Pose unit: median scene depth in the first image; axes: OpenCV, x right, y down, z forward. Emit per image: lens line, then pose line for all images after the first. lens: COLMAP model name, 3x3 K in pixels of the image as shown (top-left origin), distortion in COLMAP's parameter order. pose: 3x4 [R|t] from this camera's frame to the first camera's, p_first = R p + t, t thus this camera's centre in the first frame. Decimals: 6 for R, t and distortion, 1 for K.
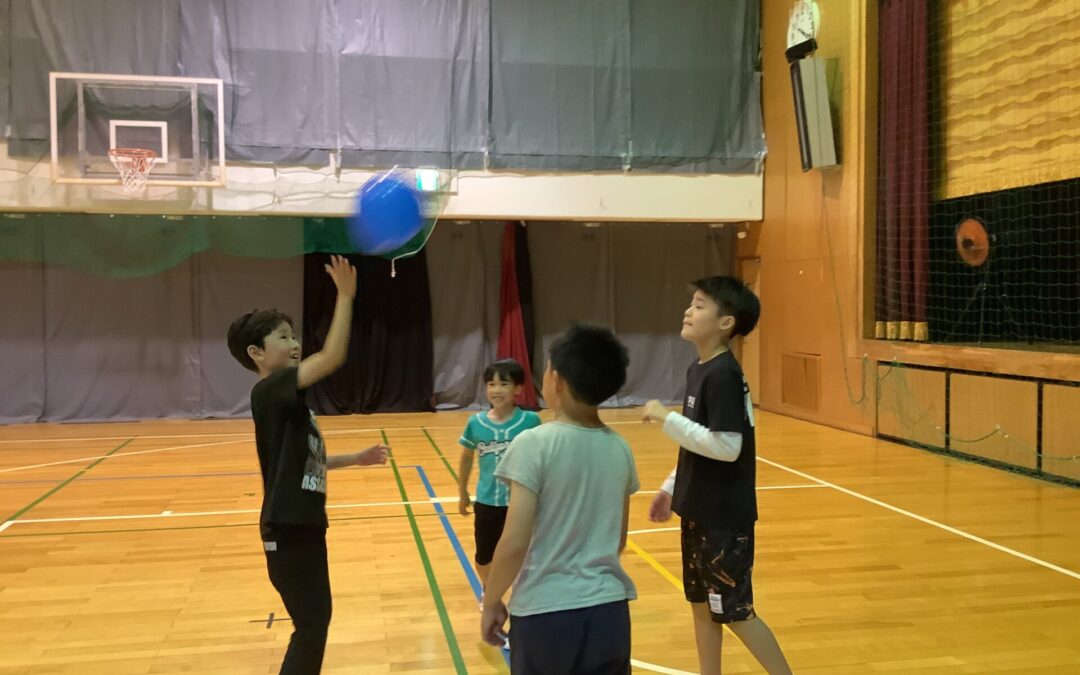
lens RADIAL K [[961.0, 0, 538.5], [0, 961.0, 335.8], [0, 0, 1]] dist [0.119991, -0.214617]
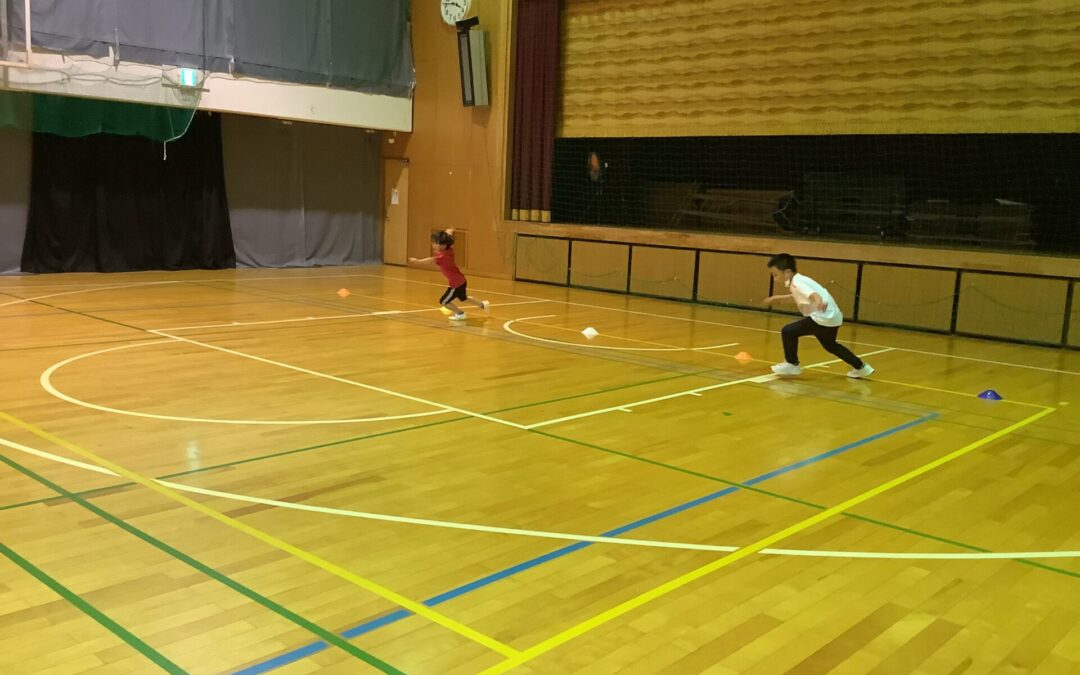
lens RADIAL K [[961.0, 0, 537.9], [0, 961.0, 340.2], [0, 0, 1]] dist [0.119991, -0.214617]
pose [[0.798107, -0.049080, 0.600513, -0.551409], [-0.027872, 0.992602, 0.118169, 0.010198], [-0.601870, -0.111049, 0.790835, -0.289697]]
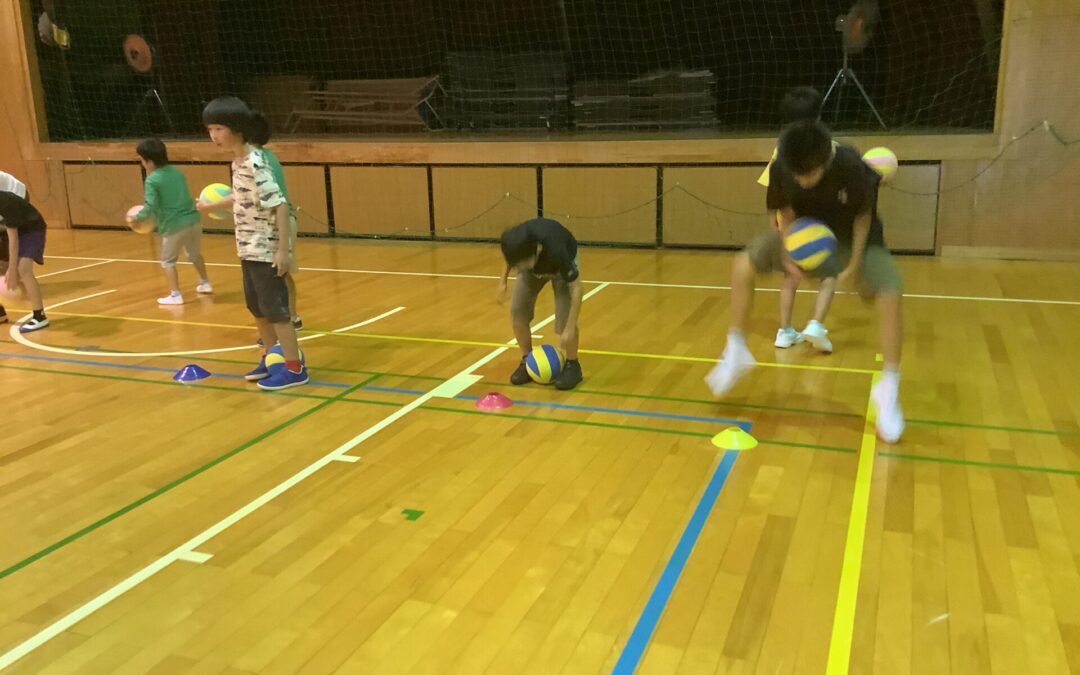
lens RADIAL K [[961.0, 0, 546.3], [0, 961.0, 351.7], [0, 0, 1]] dist [0.119991, -0.214617]
pose [[0.521479, -0.223956, 0.823349, -0.316465], [0.050450, 0.971345, 0.232259, 0.005035], [-0.851771, -0.079580, 0.517835, -0.079925]]
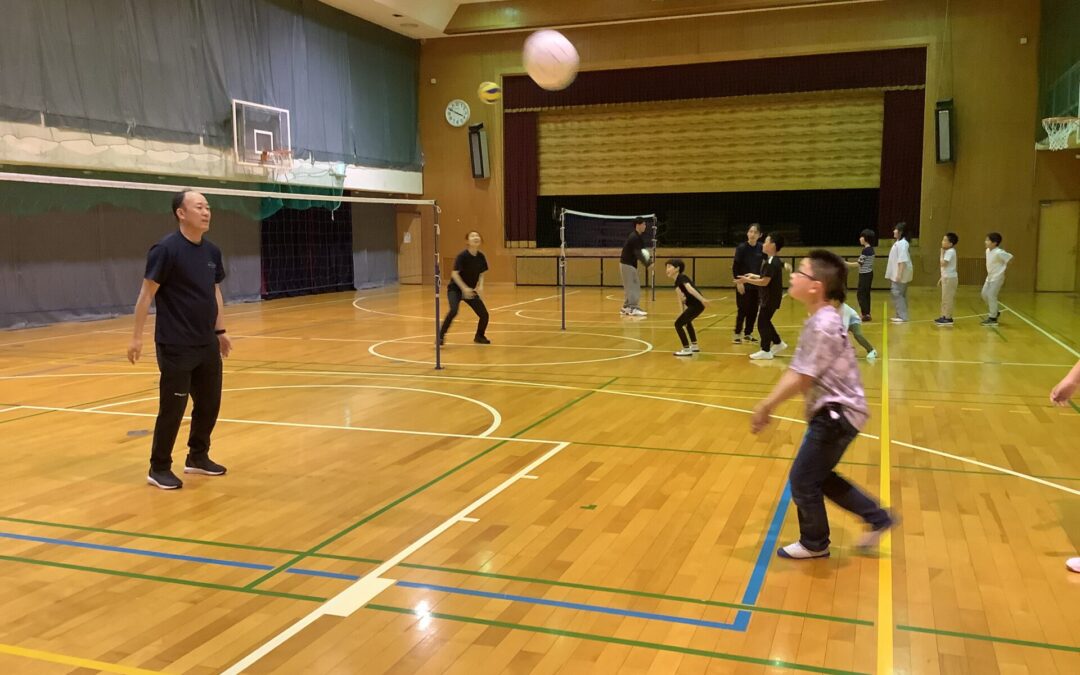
lens RADIAL K [[961.0, 0, 539.1], [0, 961.0, 328.1], [0, 0, 1]] dist [0.119991, -0.214617]
pose [[0.515172, -0.084760, 0.852886, -1.668531], [0.034837, 0.996347, 0.077974, 0.016924], [-0.856379, -0.010458, 0.516242, -0.343967]]
